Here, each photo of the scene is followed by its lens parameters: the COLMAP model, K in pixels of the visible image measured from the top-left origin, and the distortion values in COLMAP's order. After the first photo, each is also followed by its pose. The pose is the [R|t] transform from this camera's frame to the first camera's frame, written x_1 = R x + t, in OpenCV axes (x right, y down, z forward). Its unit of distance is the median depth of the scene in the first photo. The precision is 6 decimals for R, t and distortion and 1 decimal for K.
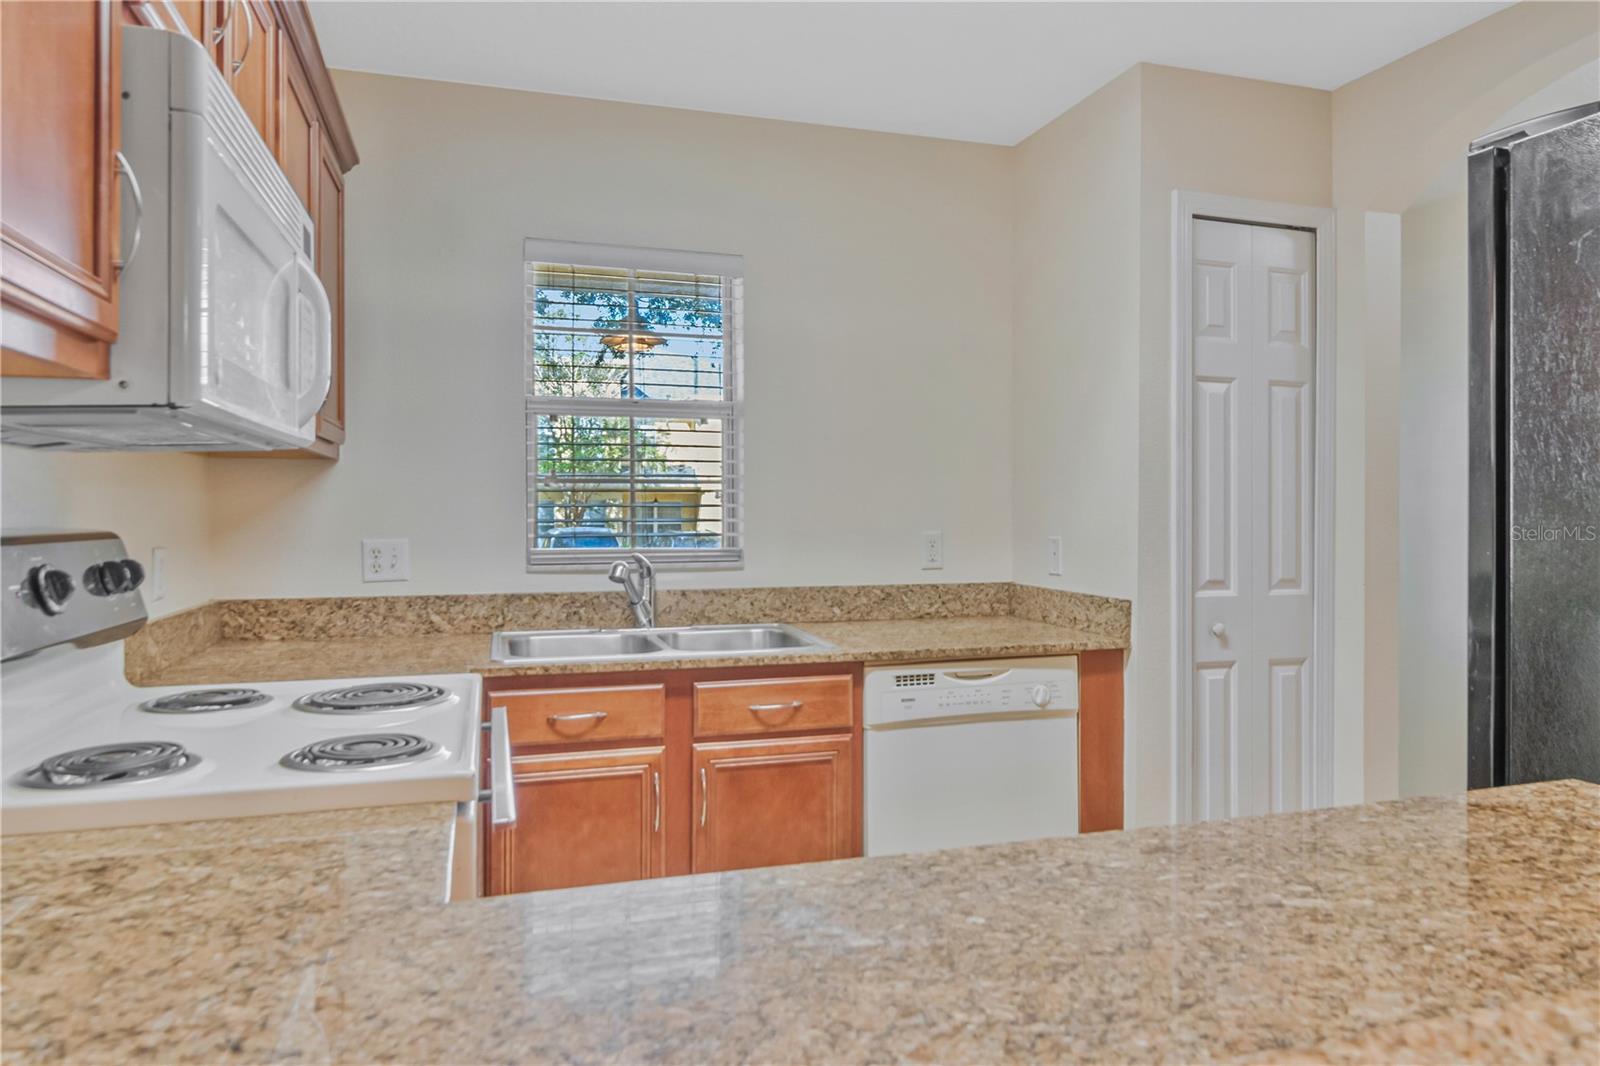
lens RADIAL K [[976.6, 0, 810.0], [0, 976.6, 487.8], [0, 0, 1]] dist [-0.006423, -0.001188]
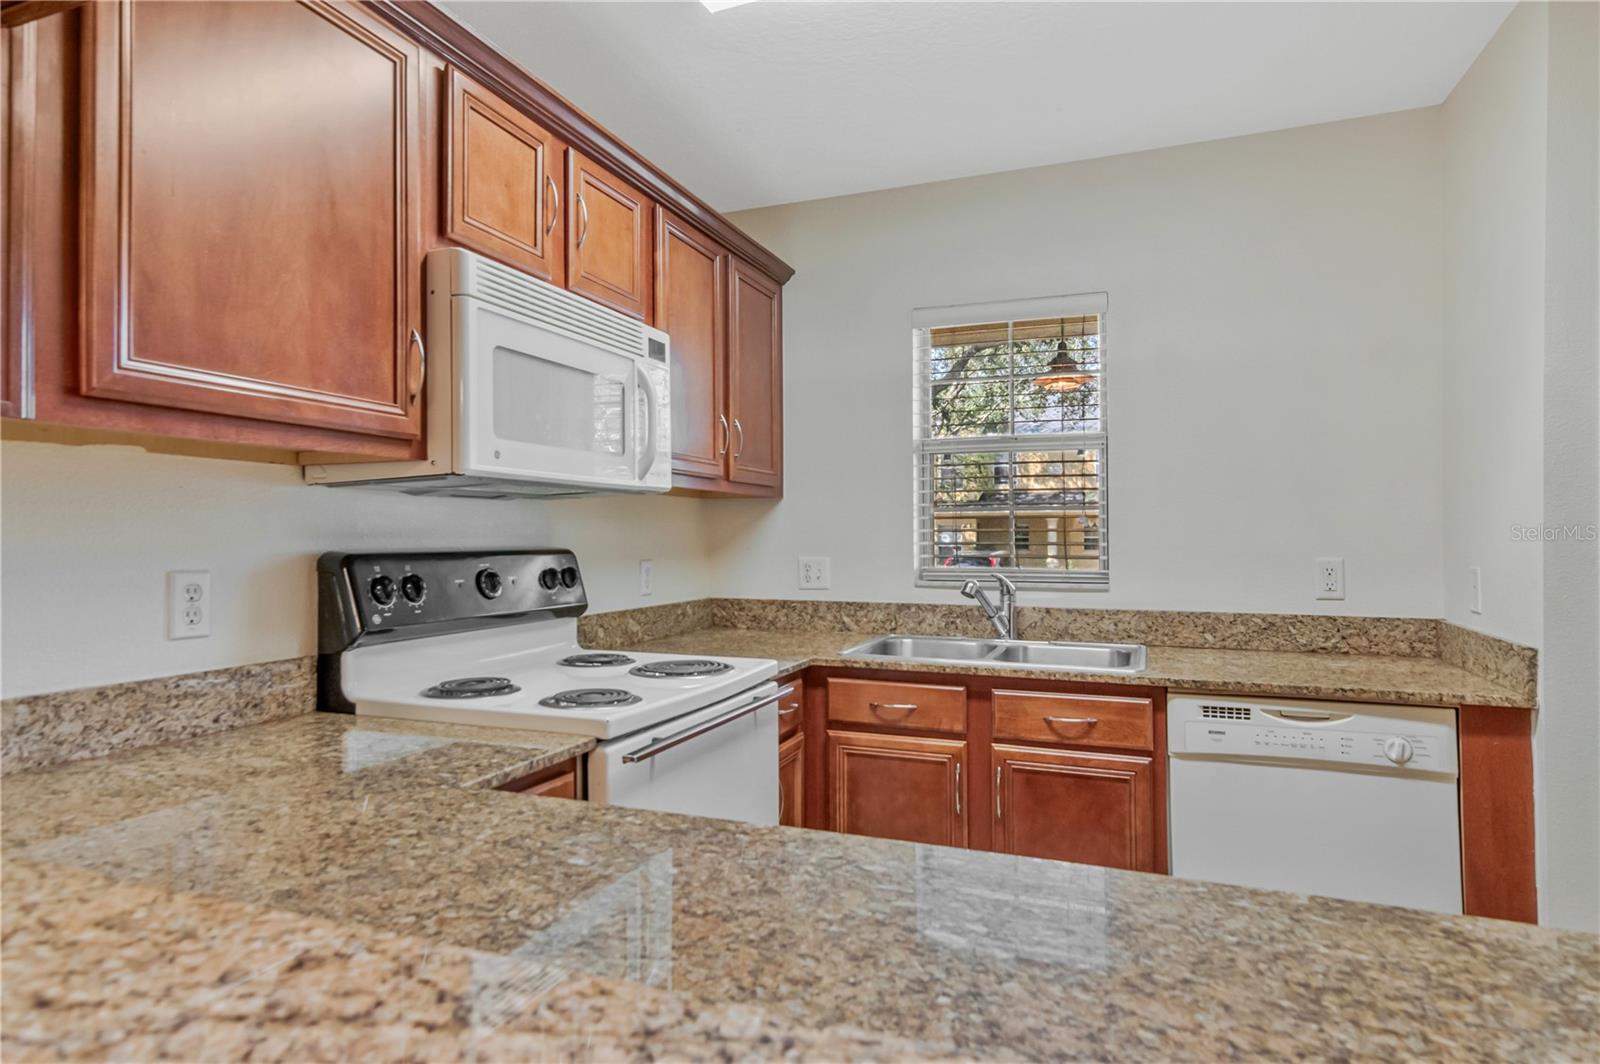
lens RADIAL K [[881.7, 0, 823.6], [0, 881.7, 531.4], [0, 0, 1]] dist [0.013900, 0.000620]
pose [[0.798954, -0.000898, -0.601391, 0.310758], [0.013336, 0.999779, 0.016225, -0.000257], [0.601244, -0.020983, 0.798790, 0.071991]]
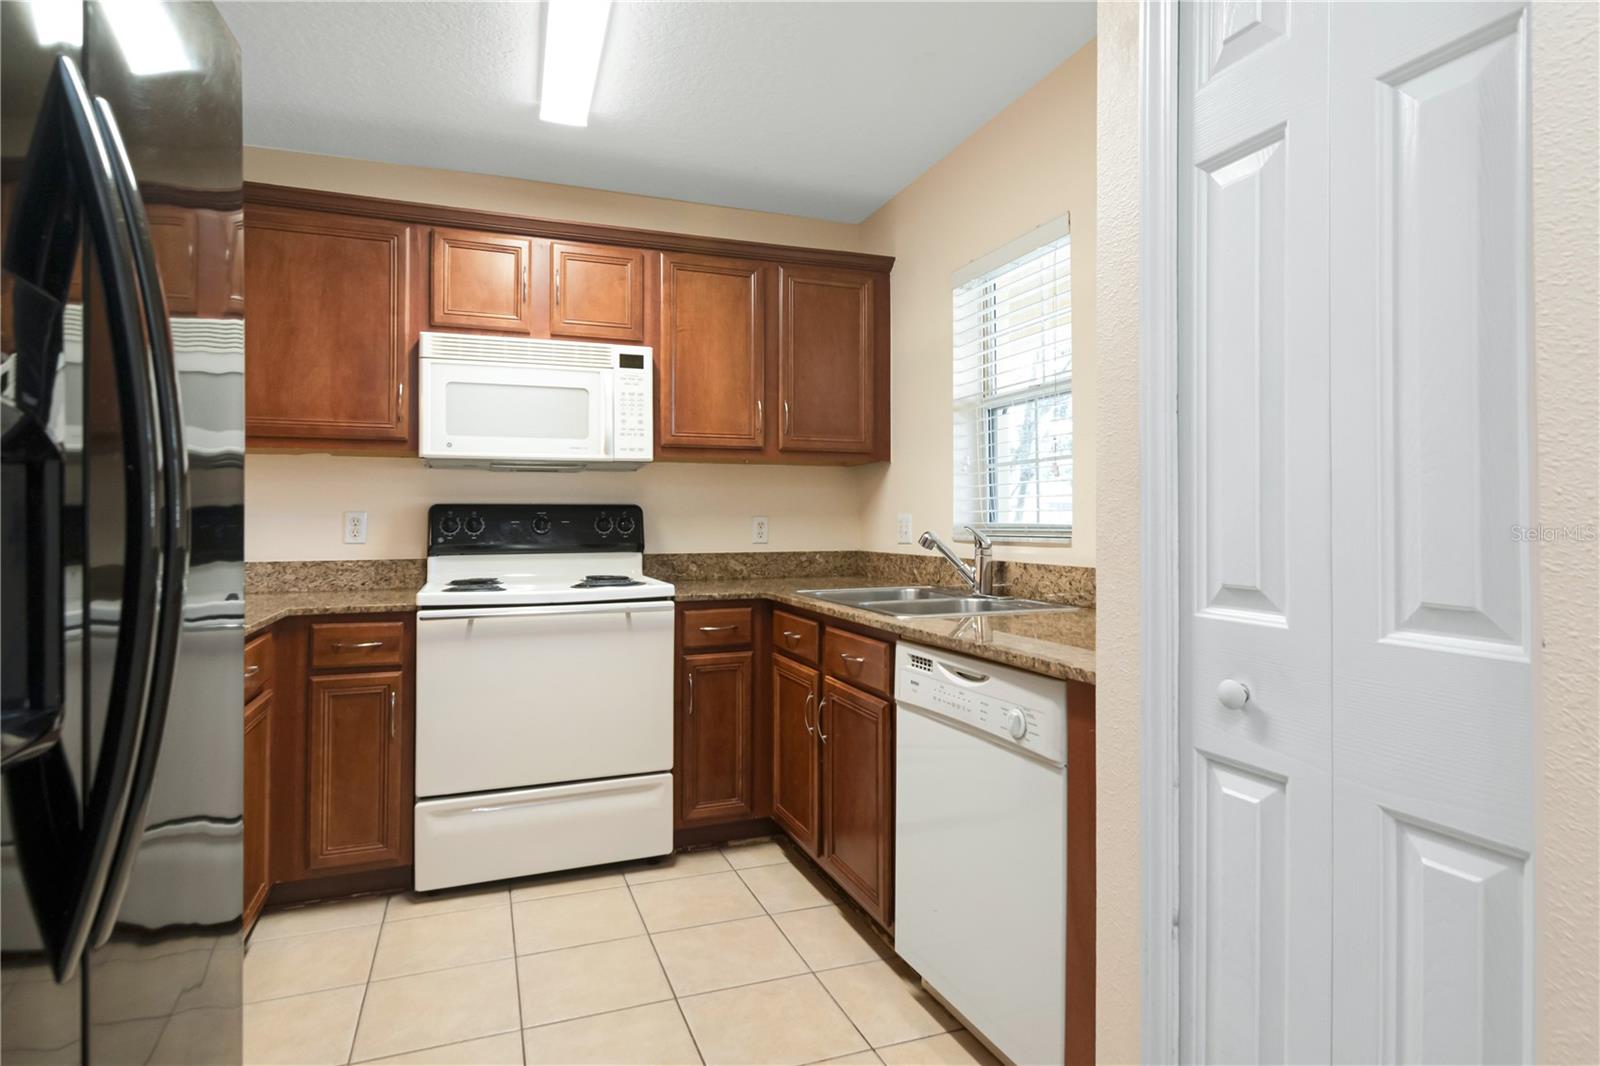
lens RADIAL K [[849.8, 0, 828.7], [0, 849.8, 492.6], [0, 0, 1]] dist [0.002413, 0.000036]
pose [[0.106006, -0.033214, -0.993811, 0.869212], [0.029914, 0.999096, -0.030199, 0.060443], [0.993915, -0.026528, 0.106904, 0.824747]]
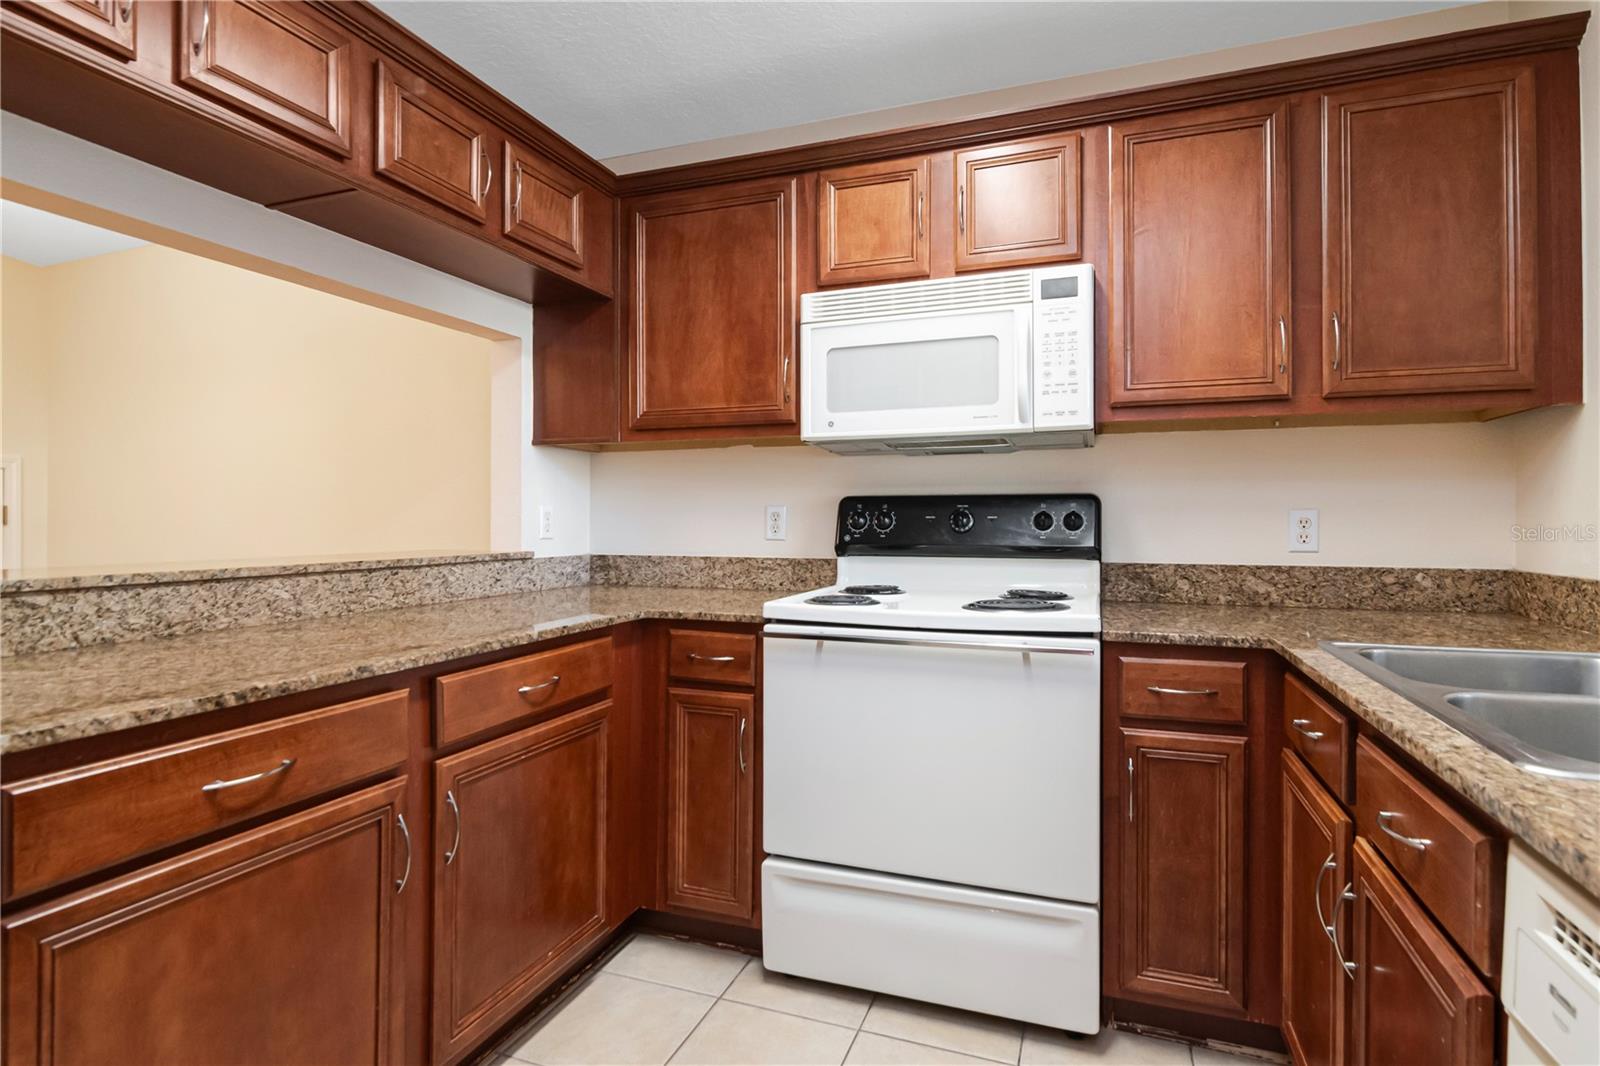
lens RADIAL K [[802.4, 0, 808.8], [0, 802.4, 512.8], [0, 0, 1]] dist [-0.002985, -0.006030]
pose [[-0.593191, -0.006397, -0.805036, 0.429278], [0.022909, 0.999429, -0.024822, 0.066443], [0.804736, -0.033167, -0.592706, 0.944637]]
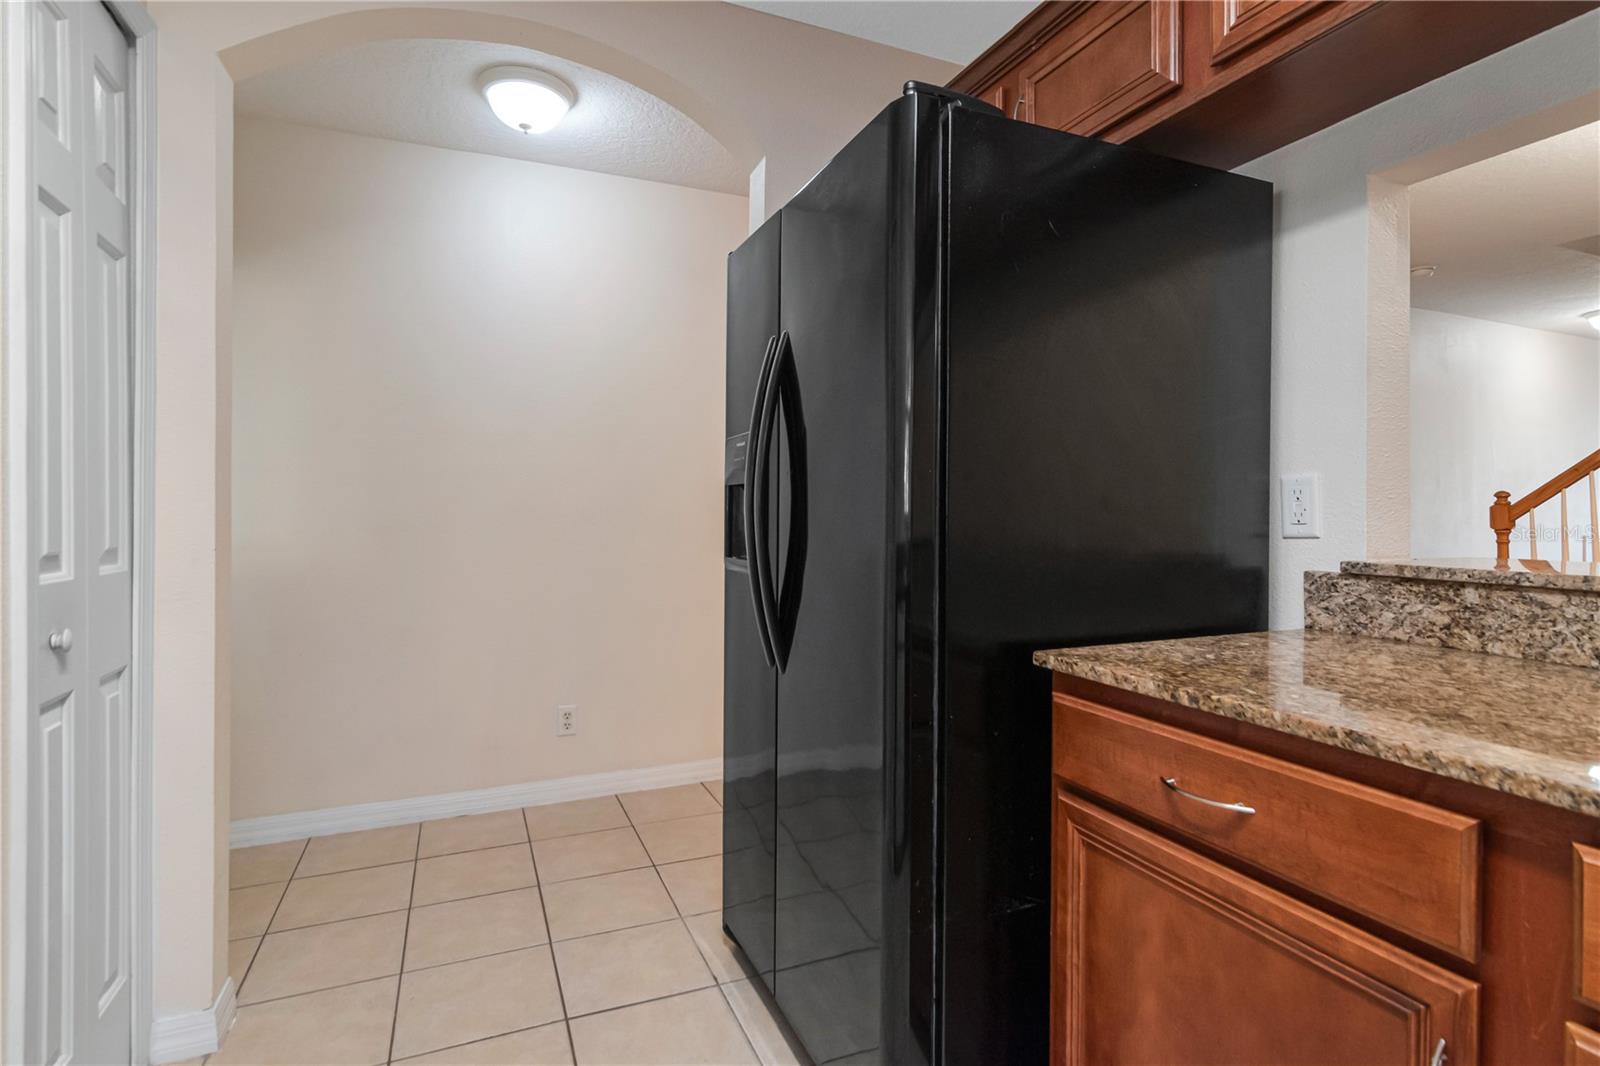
lens RADIAL K [[805.5, 0, 828.0], [0, 805.5, 526.7], [0, 0, 1]] dist [-0.005068, -0.002020]
pose [[-0.139861, -0.016579, 0.990032, -0.078967], [-0.031659, 0.999423, 0.012263, 0.066769], [-0.989665, -0.029629, -0.140306, 0.672591]]
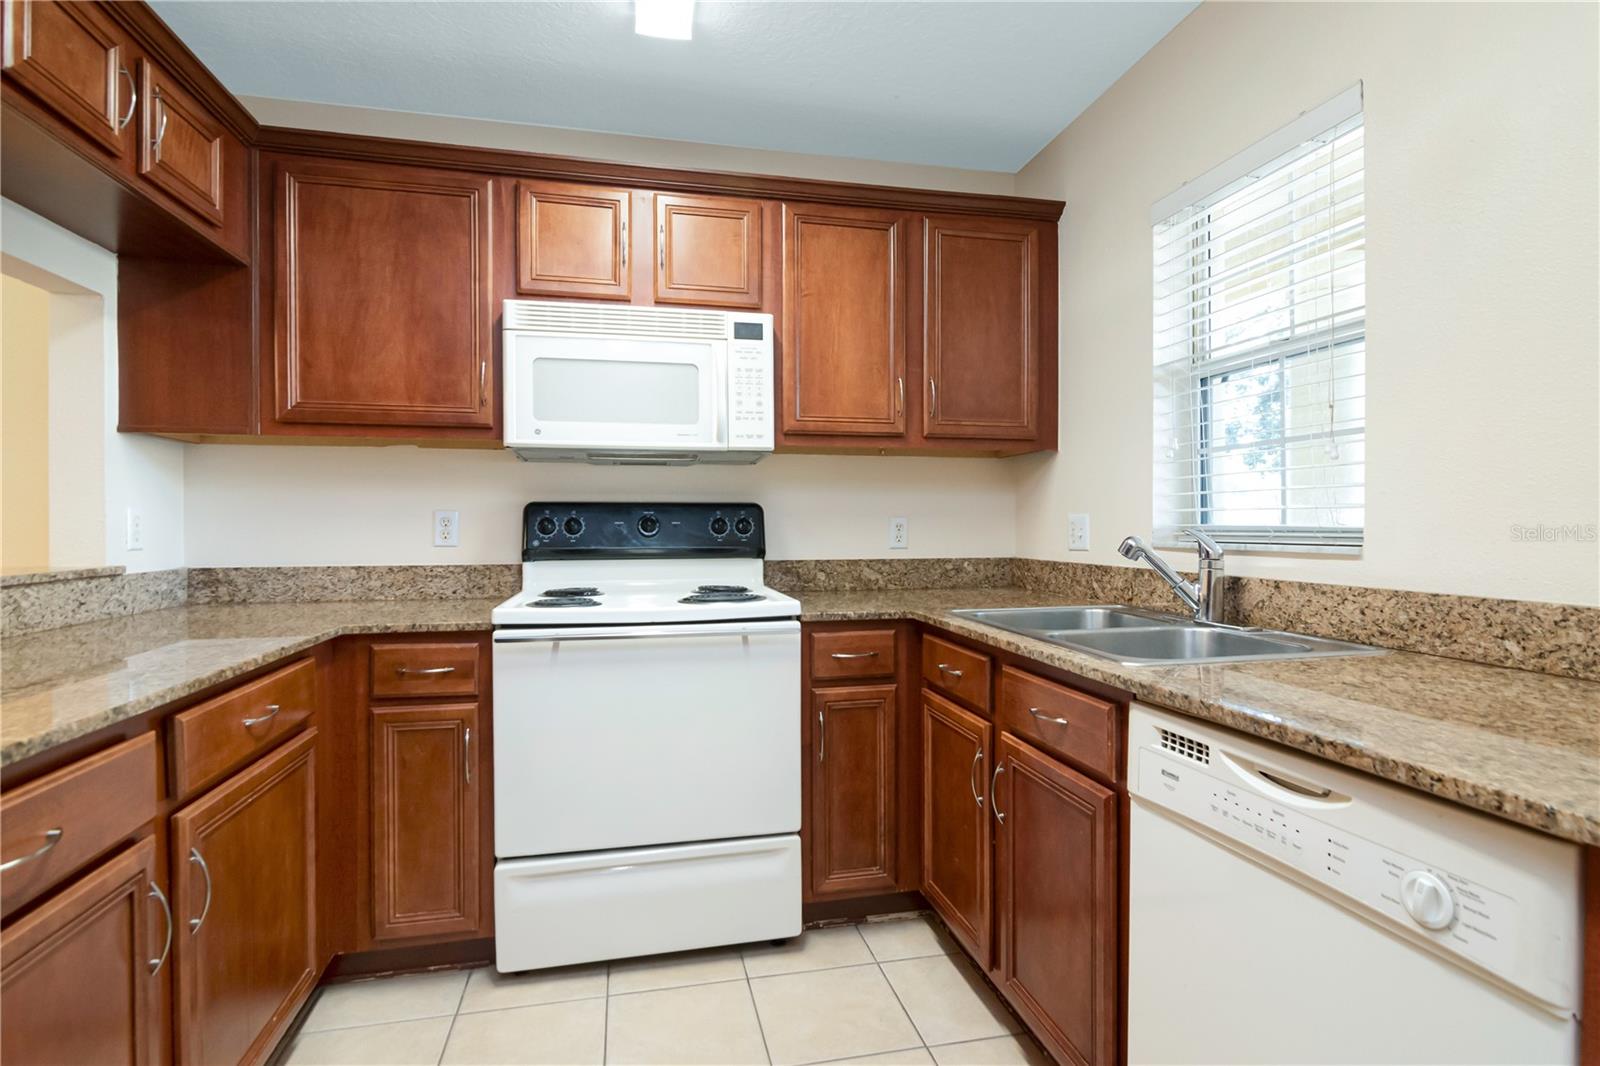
lens RADIAL K [[789.7, 0, 817.0], [0, 789.7, 521.5], [0, 0, 1]] dist [0.003497, -0.008972]
pose [[-0.051681, -0.001473, -0.998663, 0.572717], [0.029254, 0.999568, -0.002988, 0.060246], [0.998235, -0.029369, -0.051616, 0.803168]]
